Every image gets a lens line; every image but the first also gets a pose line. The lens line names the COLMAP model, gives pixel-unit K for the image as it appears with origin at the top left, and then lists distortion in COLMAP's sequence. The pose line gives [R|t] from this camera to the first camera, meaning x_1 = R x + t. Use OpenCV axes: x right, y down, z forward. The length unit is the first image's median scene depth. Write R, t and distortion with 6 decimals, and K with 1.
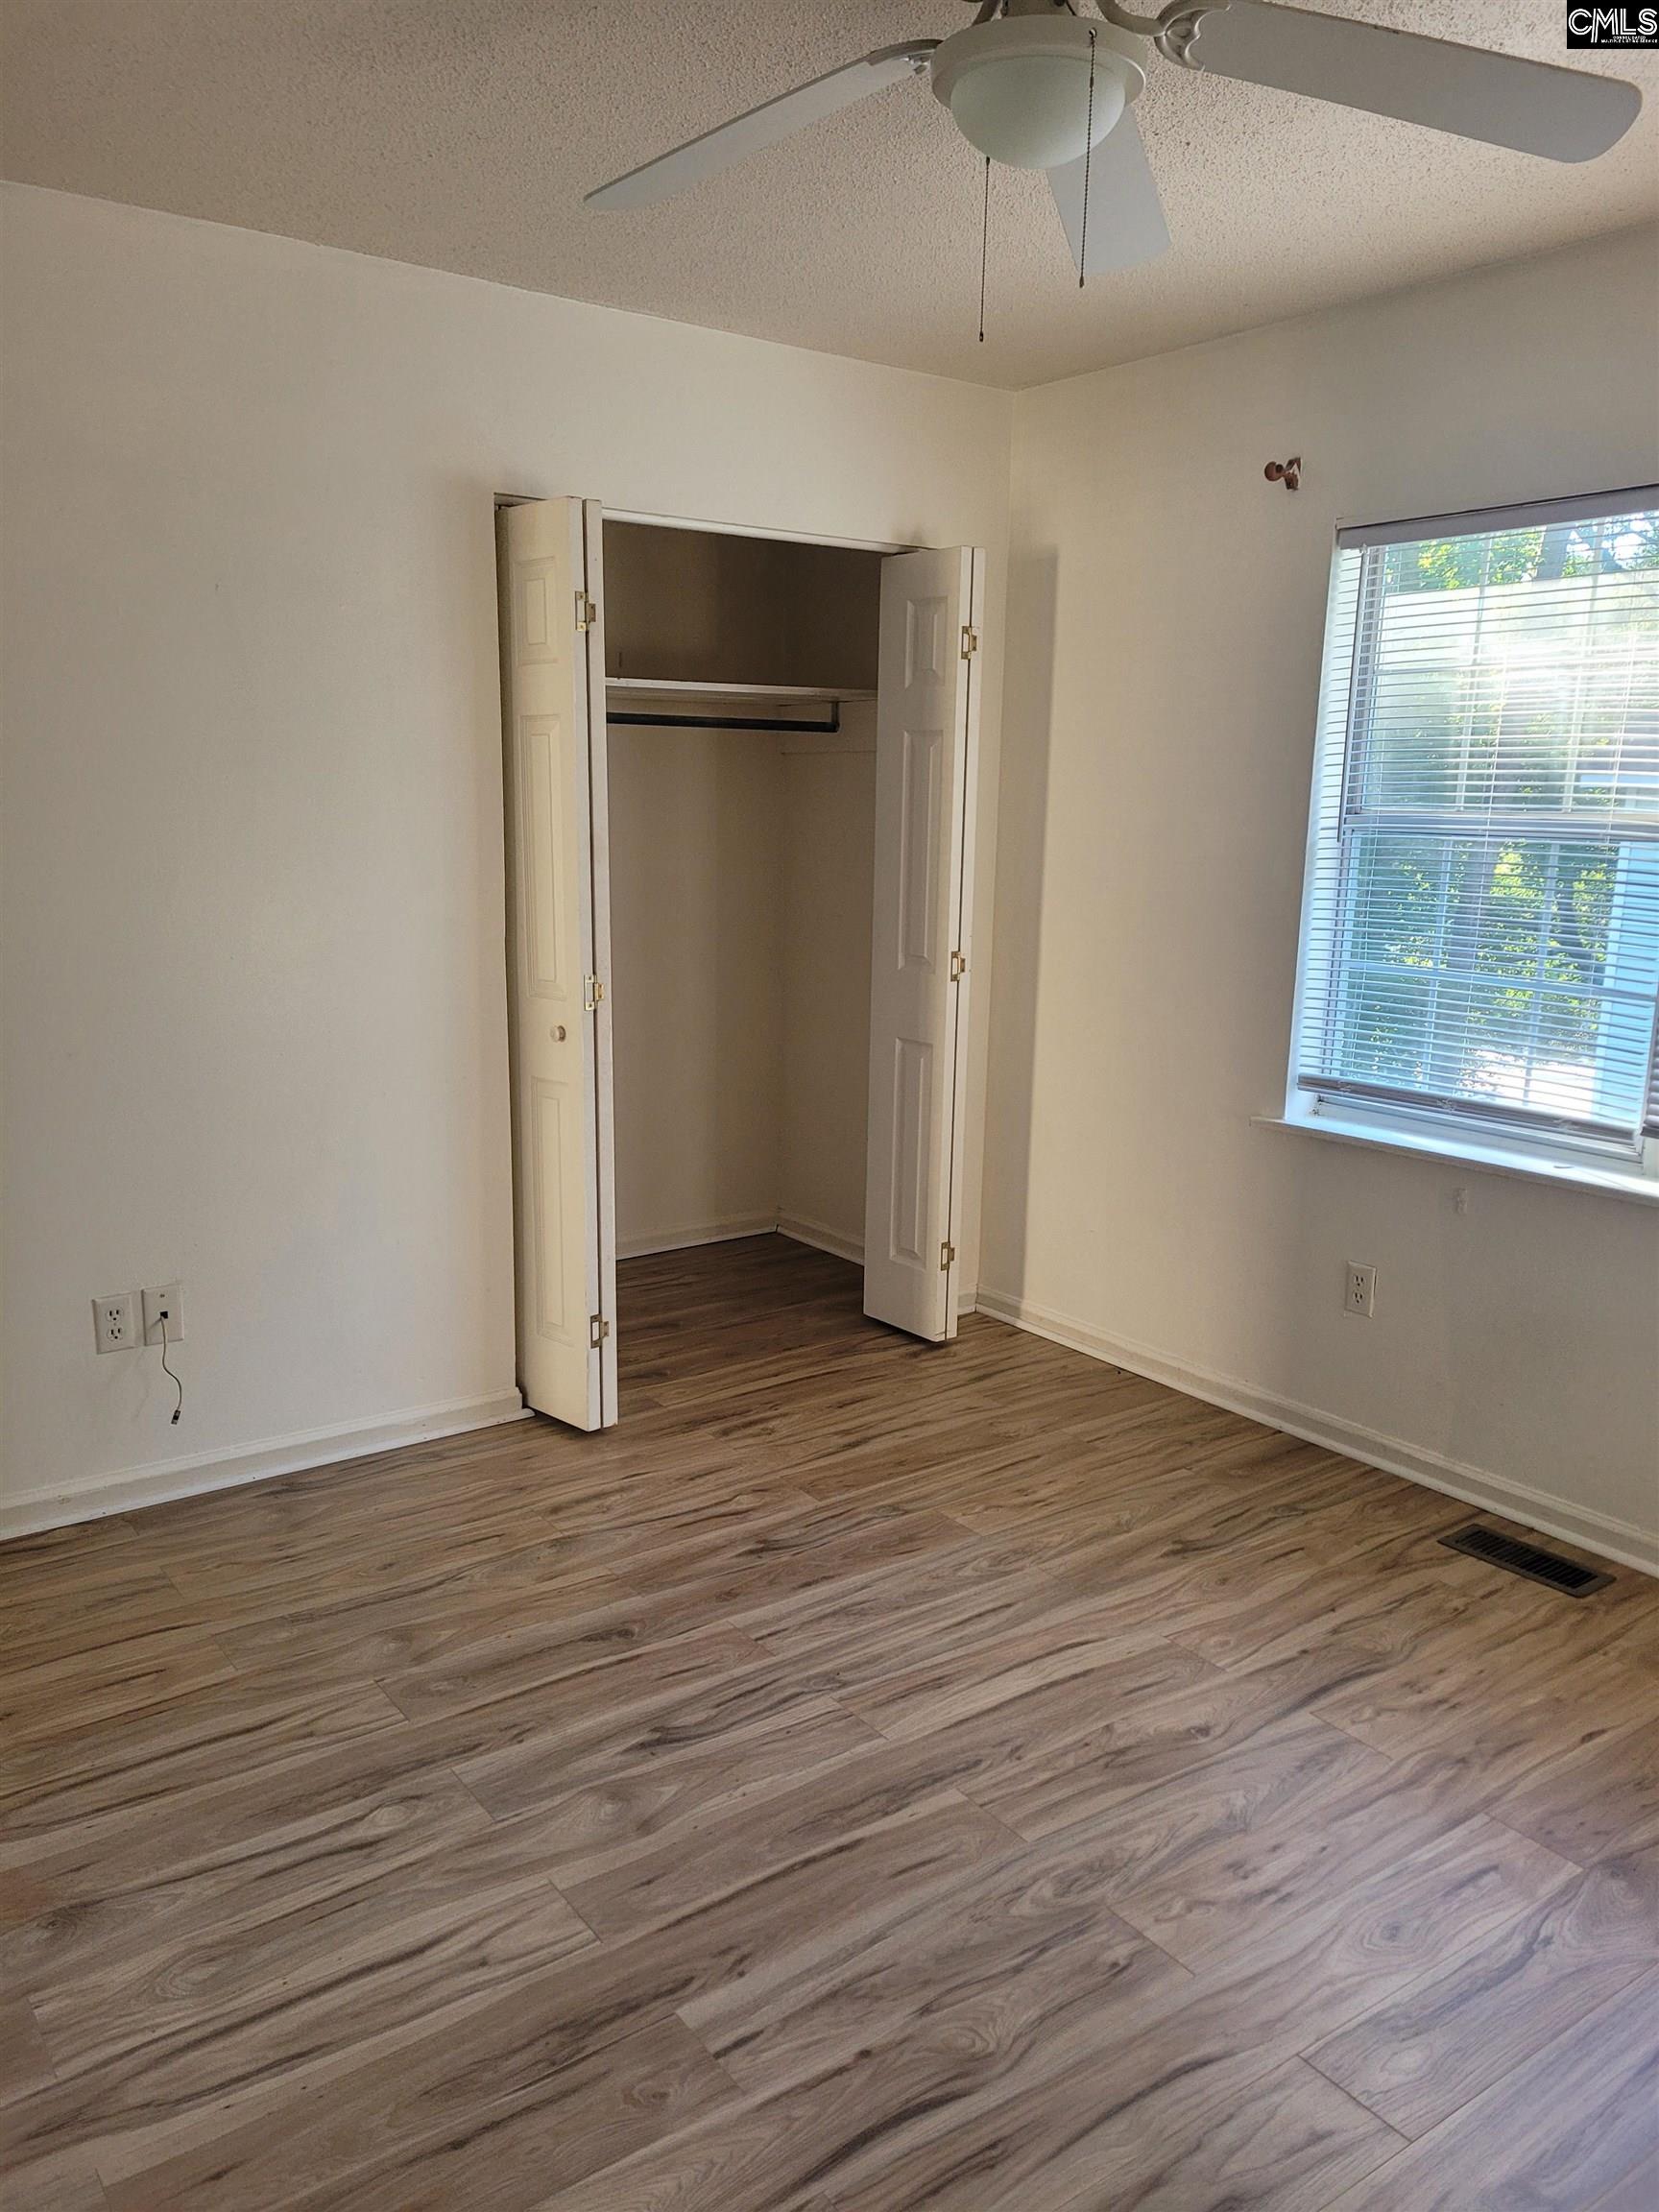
lens RADIAL K [[1659.5, 0, 826.3], [0, 1659.5, 1100.7], [0, 0, 1]] dist [0.049577, 0.010412]
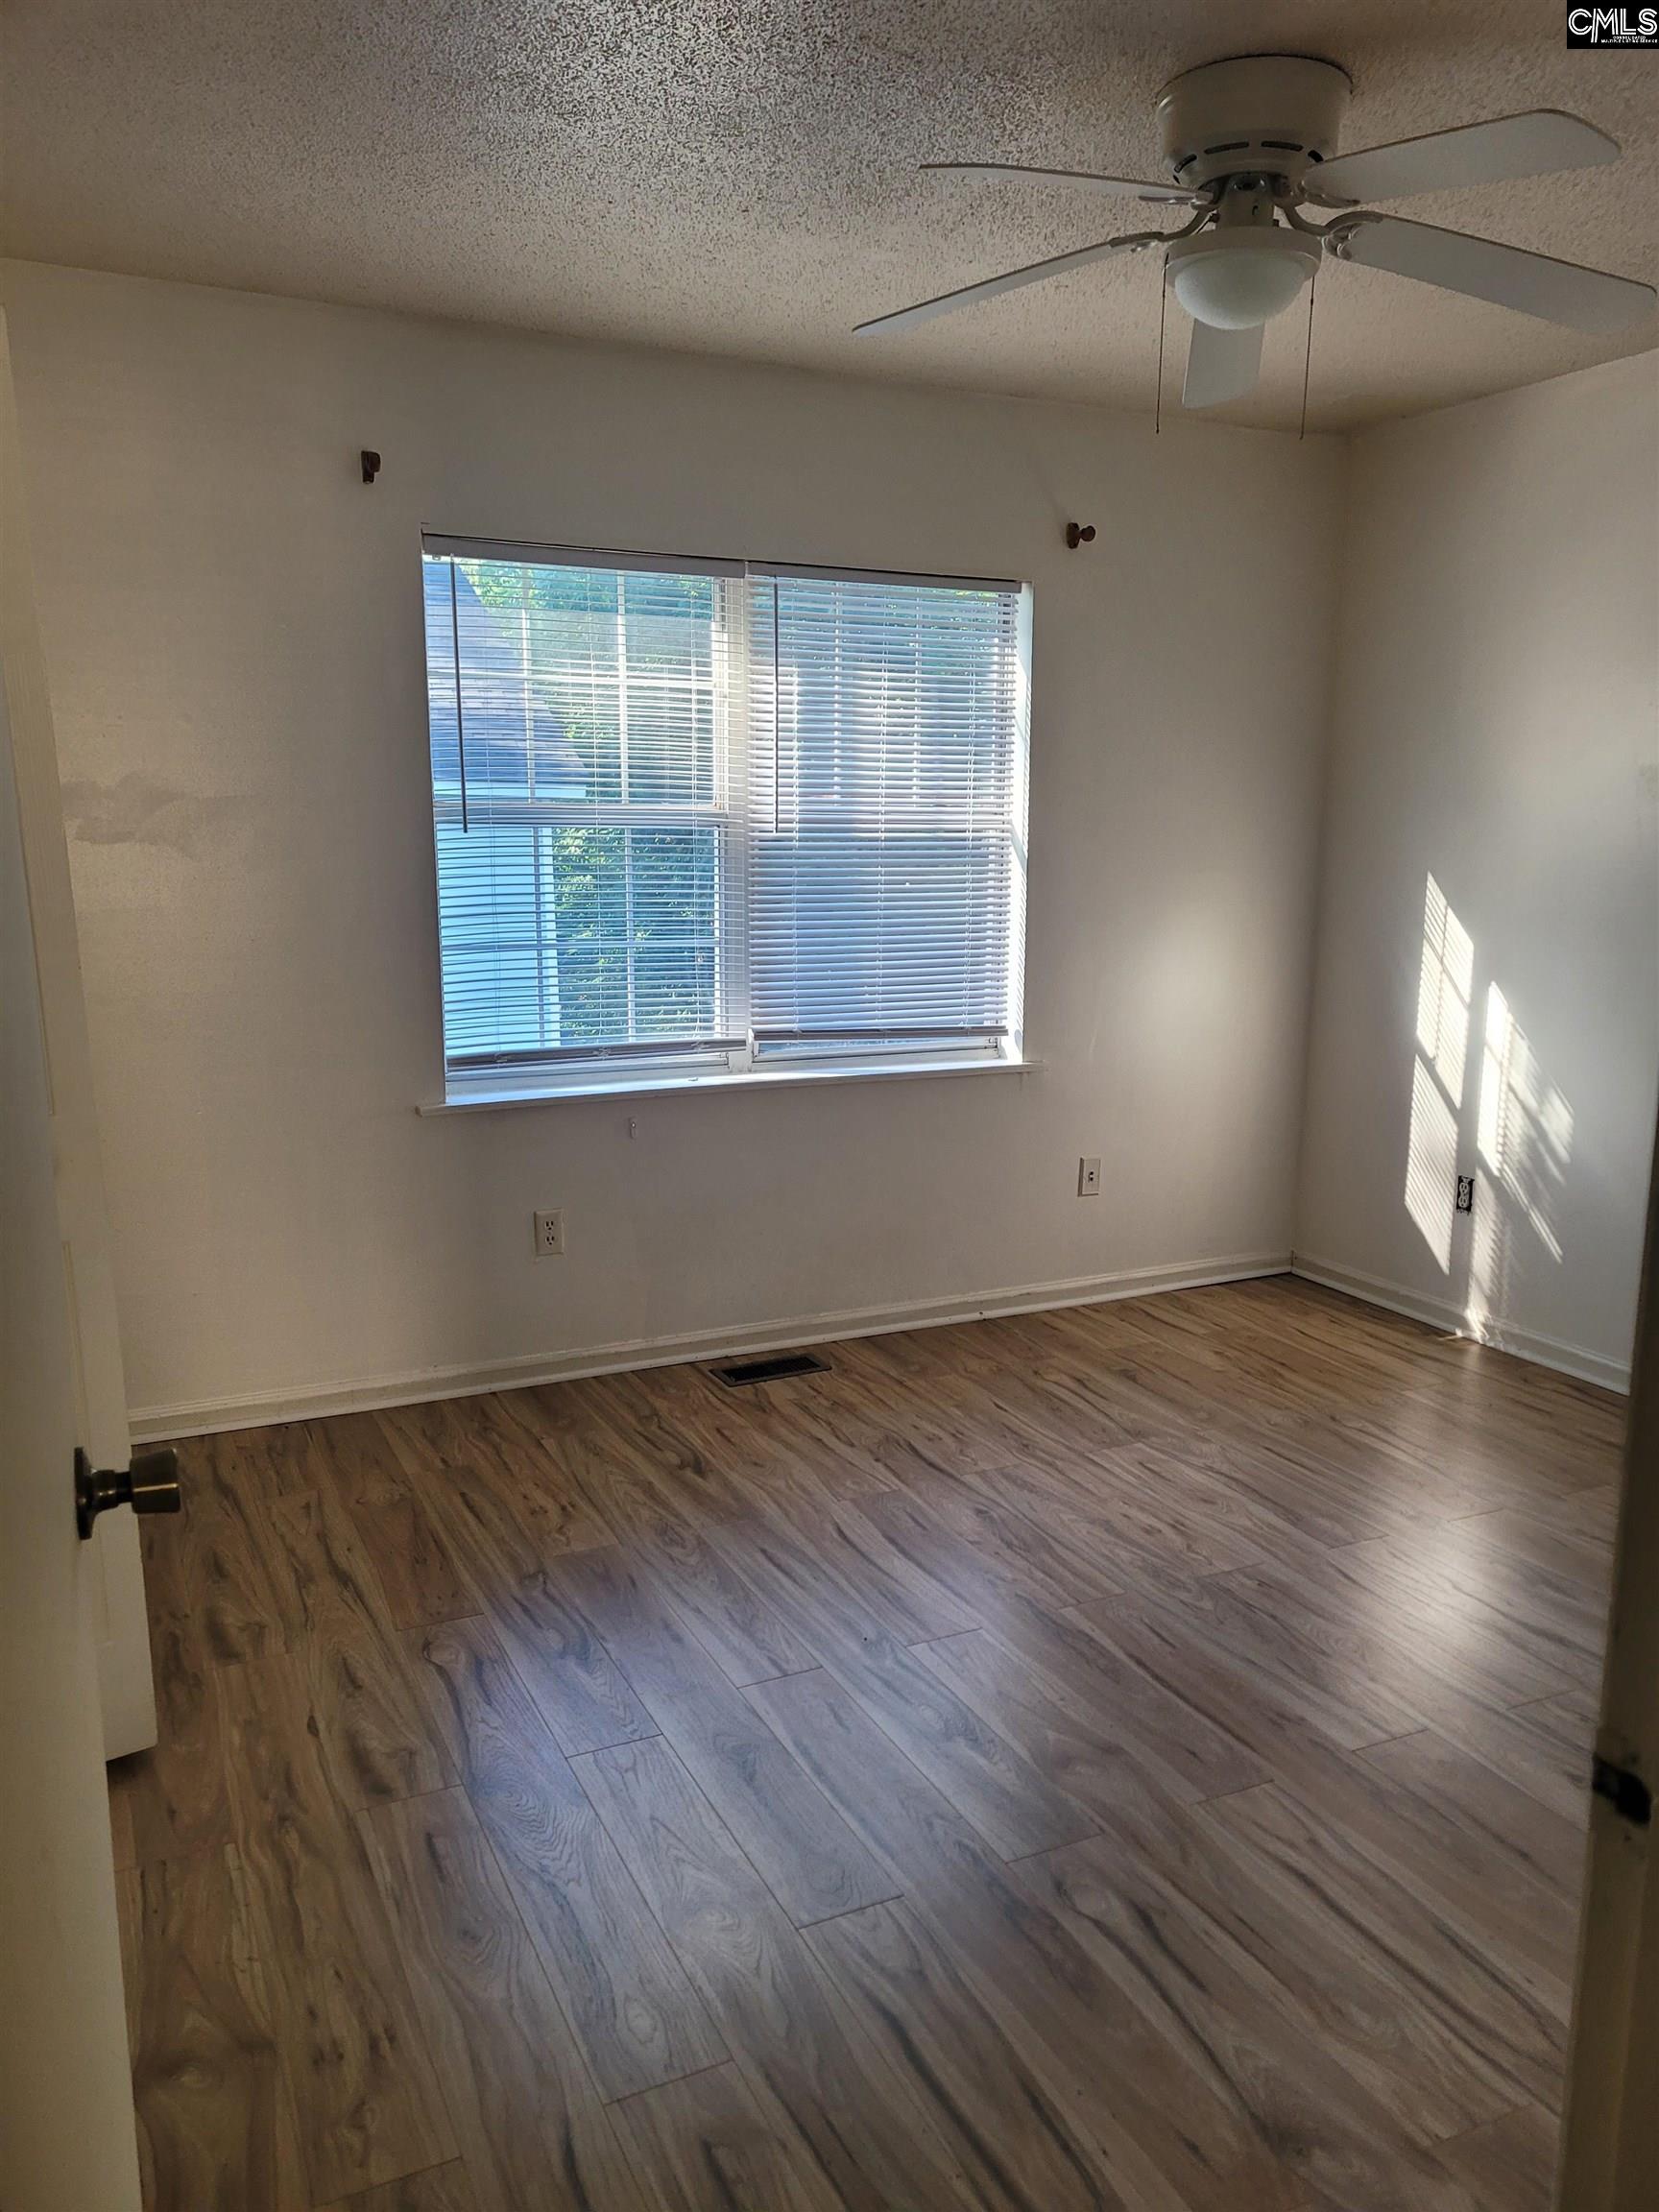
lens RADIAL K [[1659.5, 0, 831.8], [0, 1659.5, 1113.0], [0, 0, 1]] dist [0.049577, 0.010412]
pose [[0.187627, -0.187249, 0.964227, -0.807642], [0.181441, 0.971375, 0.153331, -0.116153], [-0.965337, 0.146181, 0.216231, 0.651313]]
